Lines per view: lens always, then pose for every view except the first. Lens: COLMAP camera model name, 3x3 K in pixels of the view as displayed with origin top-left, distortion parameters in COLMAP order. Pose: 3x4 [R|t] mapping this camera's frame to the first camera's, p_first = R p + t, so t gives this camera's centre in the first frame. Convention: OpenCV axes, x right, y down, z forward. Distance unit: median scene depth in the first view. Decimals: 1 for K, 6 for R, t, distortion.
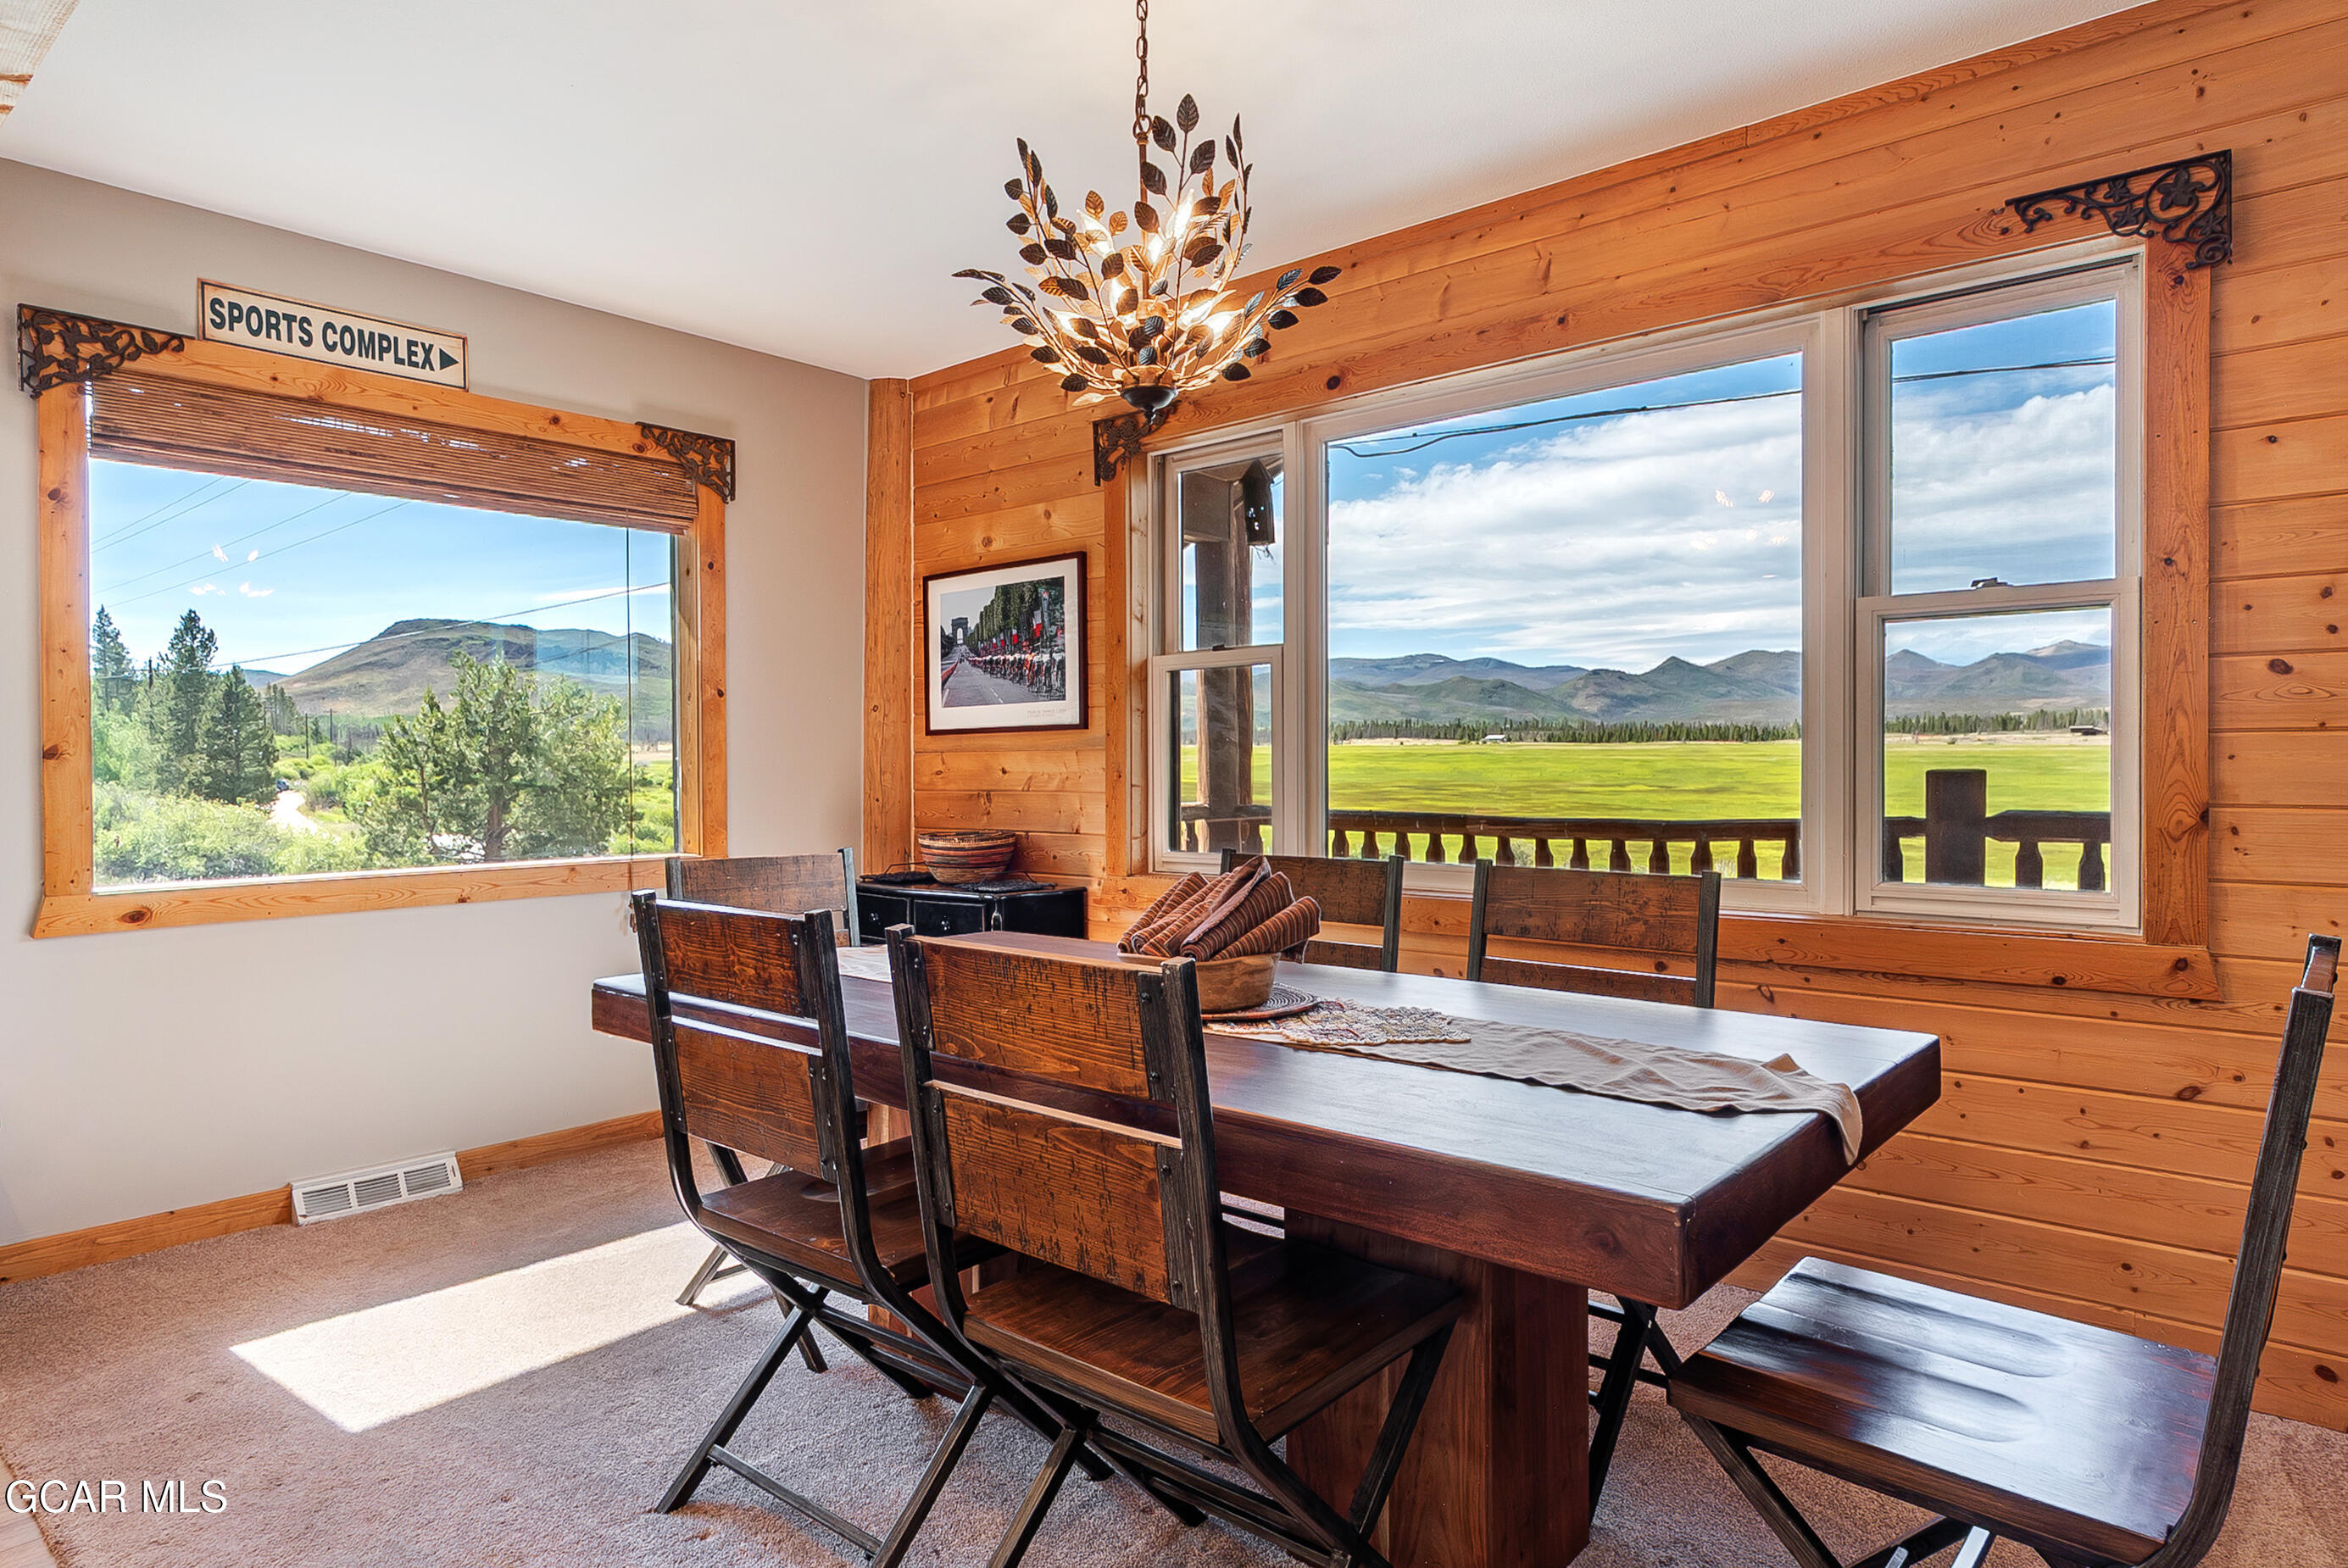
lens RADIAL K [[1351.7, 0, 1181.0], [0, 1351.7, 790.6], [0, 0, 1]] dist [-0.012097, 0.000468]
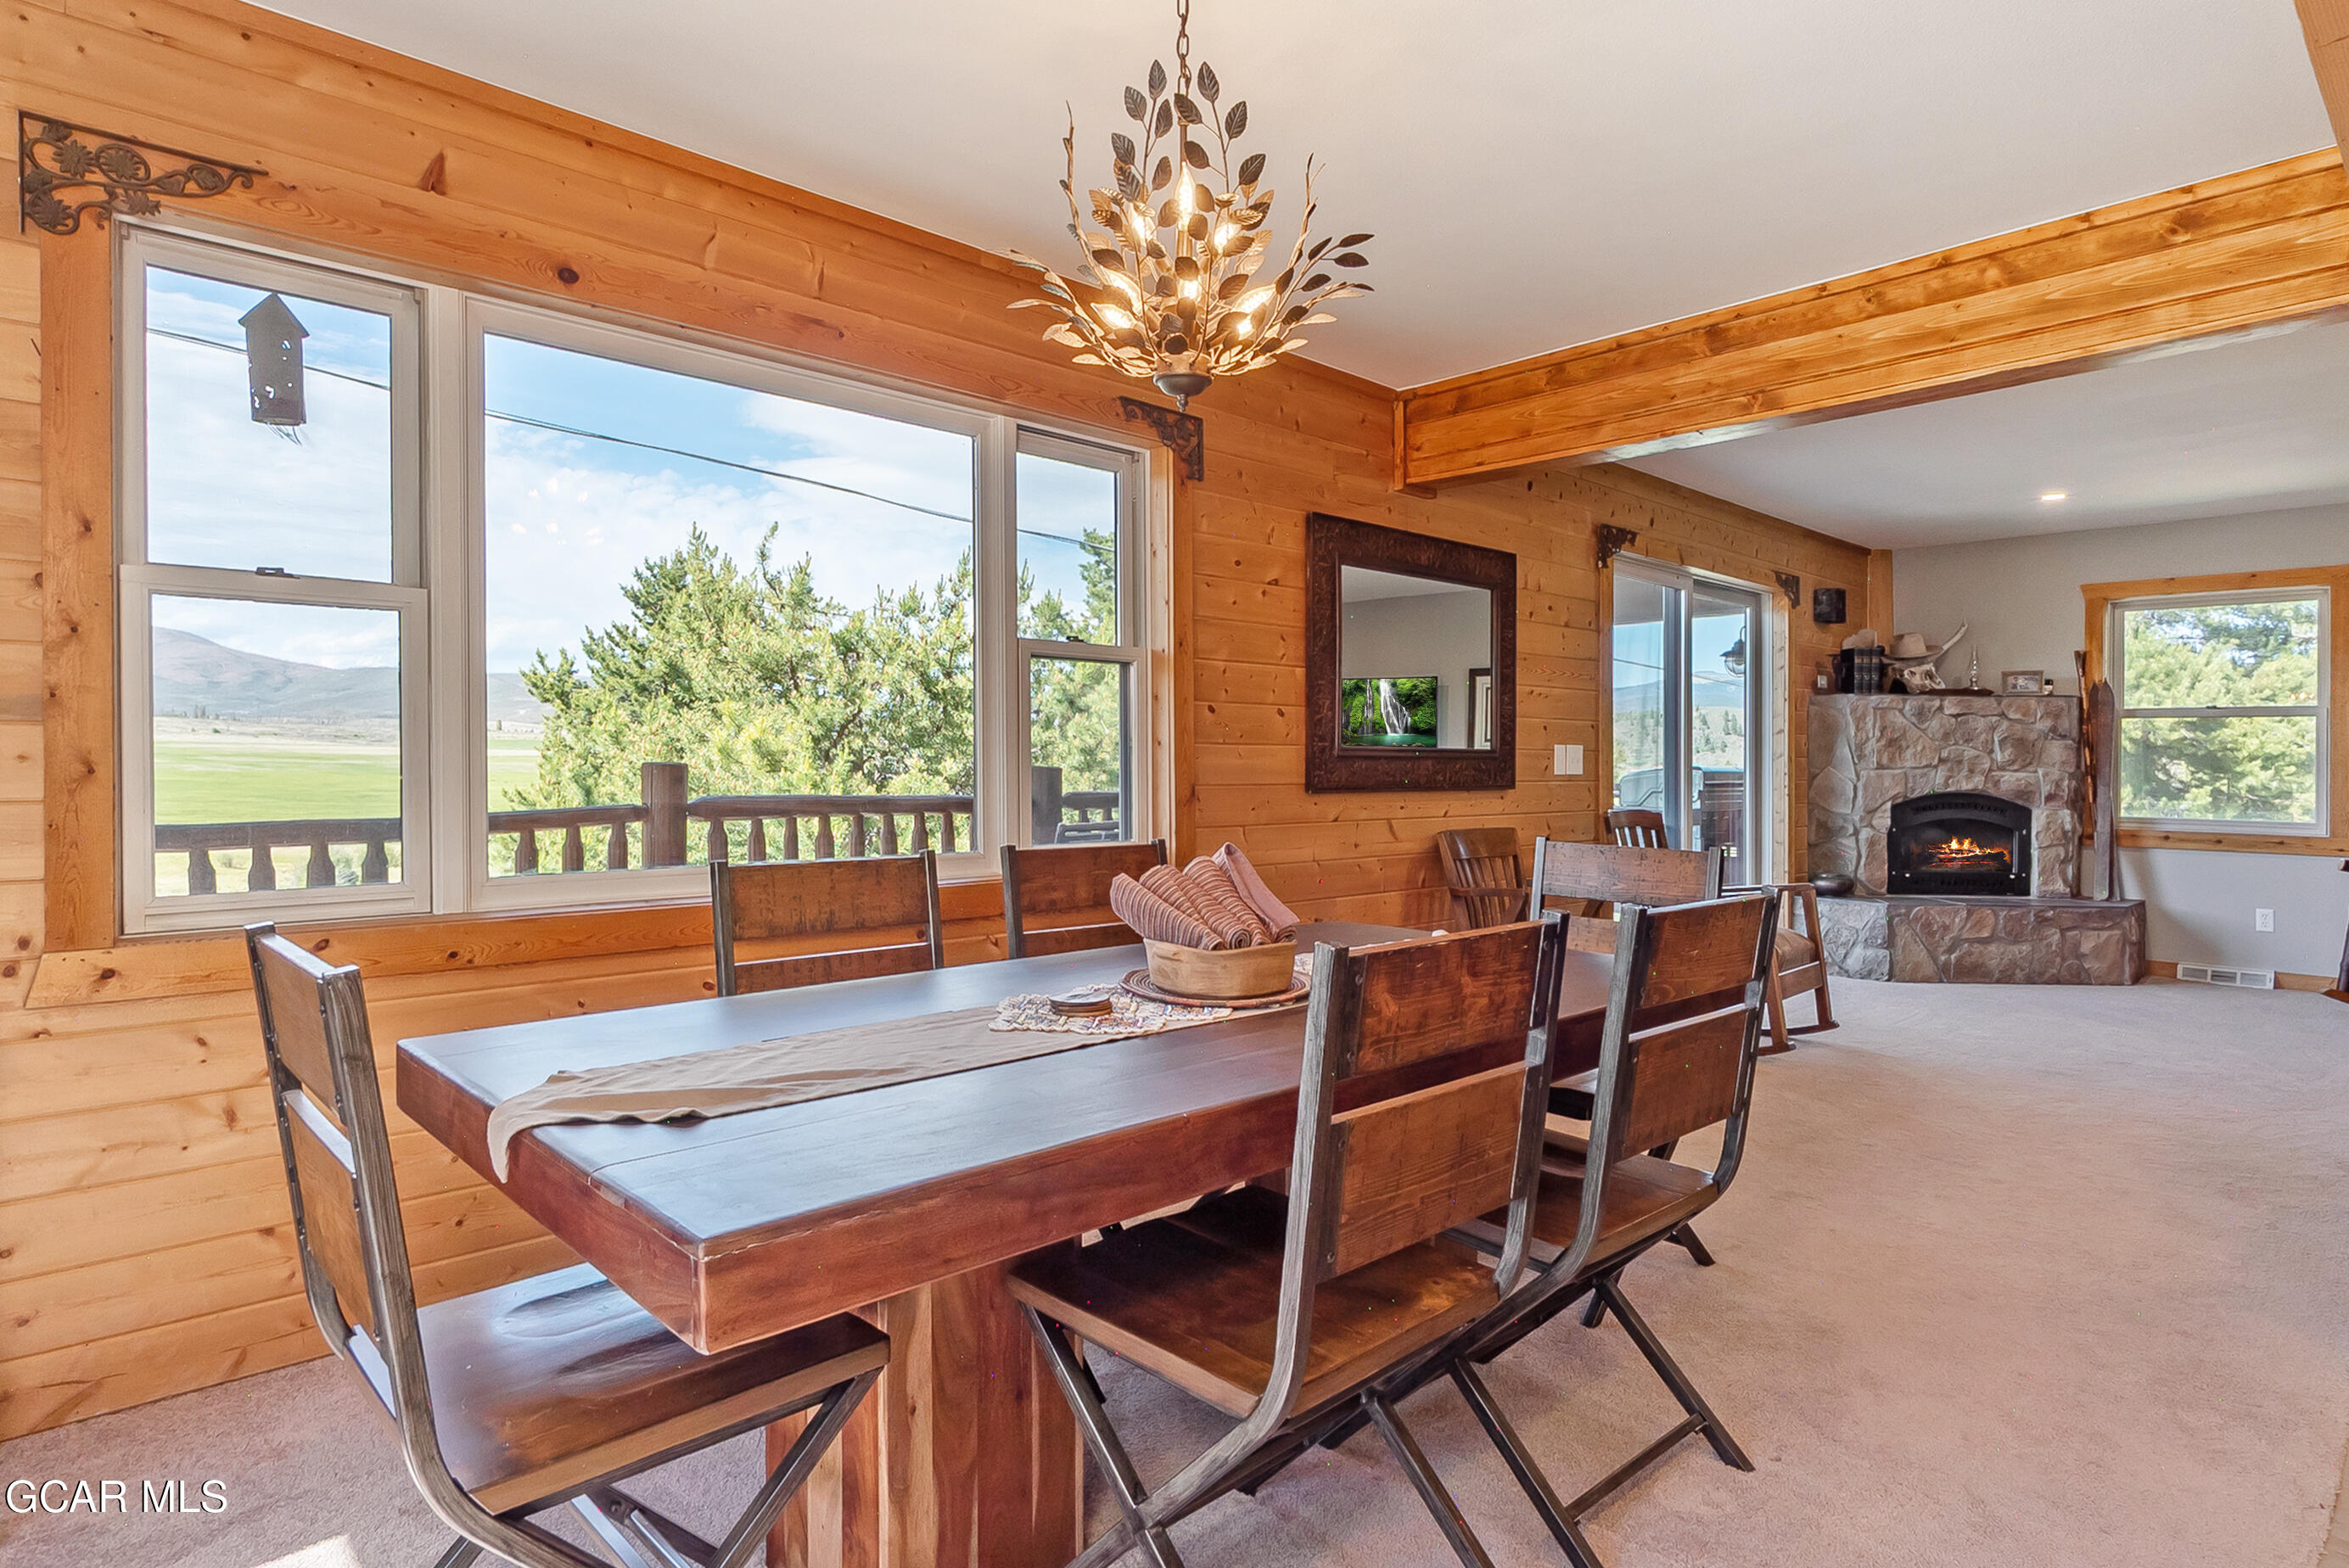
lens RADIAL K [[1305.8, 0, 1158.6], [0, 1305.8, 765.1], [0, 0, 1]] dist [0.023415, -0.001318]
pose [[0.090885, 0.001039, 0.995861, -0.581297], [0.014572, 0.999891, -0.002373, -0.006223], [-0.995755, 0.014727, 0.090860, 0.543739]]
